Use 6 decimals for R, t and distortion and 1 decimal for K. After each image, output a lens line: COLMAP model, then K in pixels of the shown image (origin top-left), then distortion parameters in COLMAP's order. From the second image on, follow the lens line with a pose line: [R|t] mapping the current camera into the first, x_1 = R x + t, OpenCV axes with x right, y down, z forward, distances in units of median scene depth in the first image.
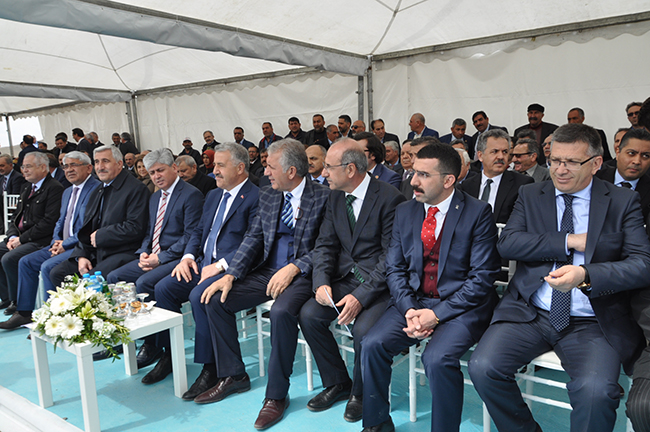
lens RADIAL K [[531.7, 0, 325.0], [0, 531.7, 216.0], [0, 0, 1]] dist [0.002931, 0.008363]
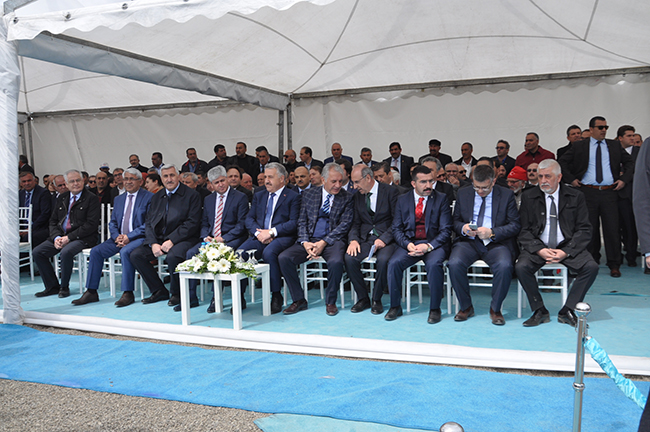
lens RADIAL K [[606.3, 0, 325.0], [0, 606.3, 216.0], [0, 0, 1]] dist [0.003001, -0.003316]
pose [[0.962731, -0.009196, 0.270303, -0.248483], [0.026635, 0.997787, -0.060919, 0.063064], [-0.269145, 0.065848, 0.960846, -0.354048]]
